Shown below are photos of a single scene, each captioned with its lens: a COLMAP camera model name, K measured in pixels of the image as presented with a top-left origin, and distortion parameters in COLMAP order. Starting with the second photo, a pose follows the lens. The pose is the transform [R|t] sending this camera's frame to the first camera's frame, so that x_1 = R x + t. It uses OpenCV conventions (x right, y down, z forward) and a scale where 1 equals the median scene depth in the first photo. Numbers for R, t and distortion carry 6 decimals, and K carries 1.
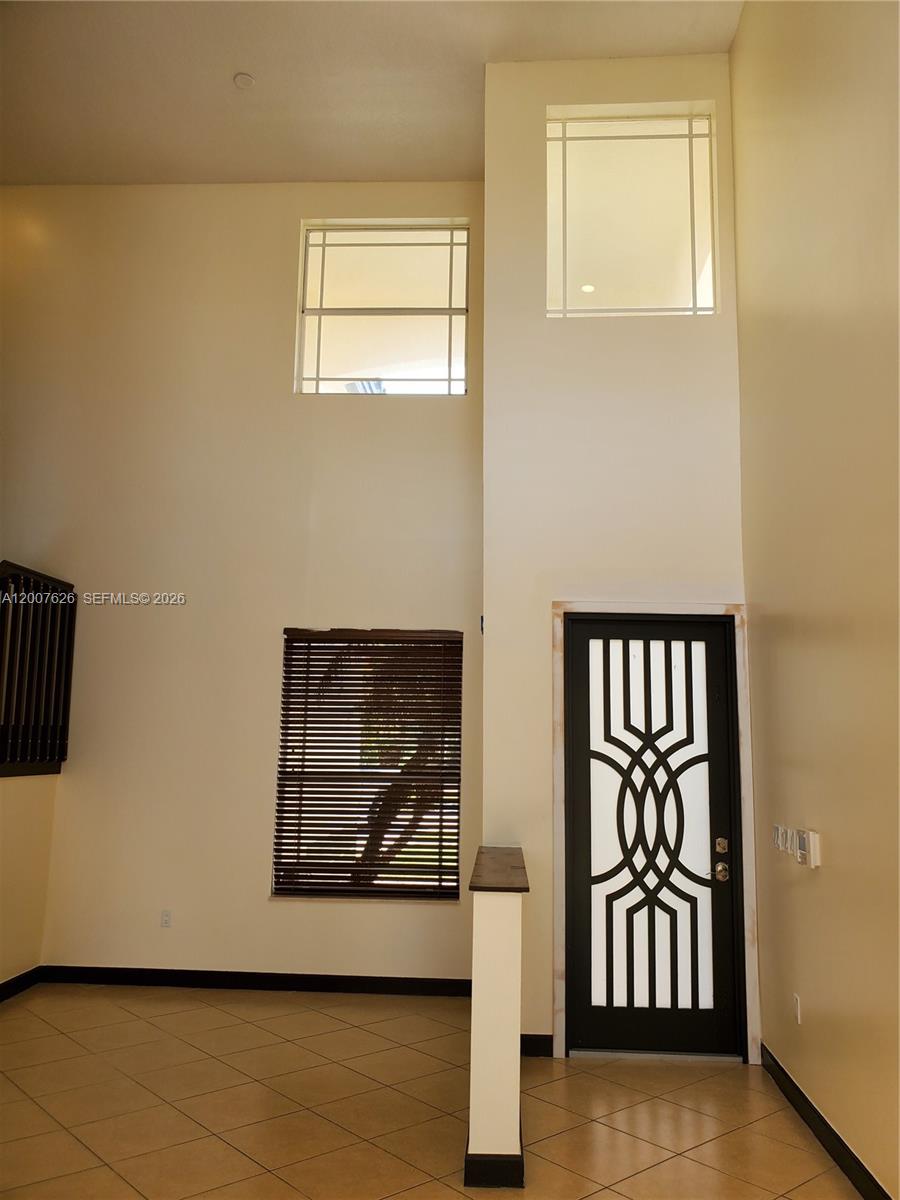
lens RADIAL K [[936.3, 0, 449.5], [0, 936.3, 594.8], [0, 0, 1]] dist [0.018318, -0.015387]
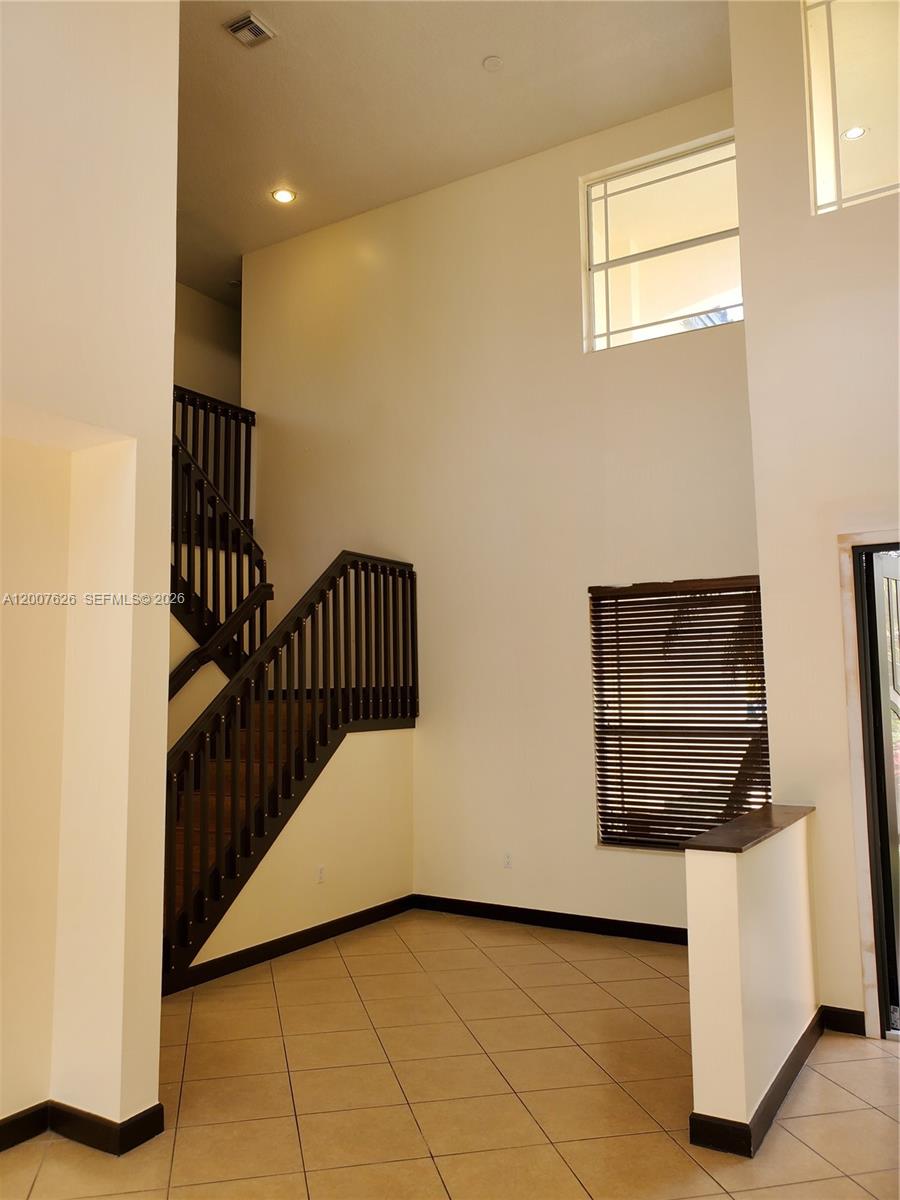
lens RADIAL K [[936.3, 0, 445.1], [0, 936.3, 593.7], [0, 0, 1]] dist [0.018318, -0.015387]
pose [[0.873283, -0.076305, -0.481201, 0.200235], [0.099017, 0.994844, 0.021942, 0.005622], [0.477045, -0.066809, 0.876336, 0.033207]]
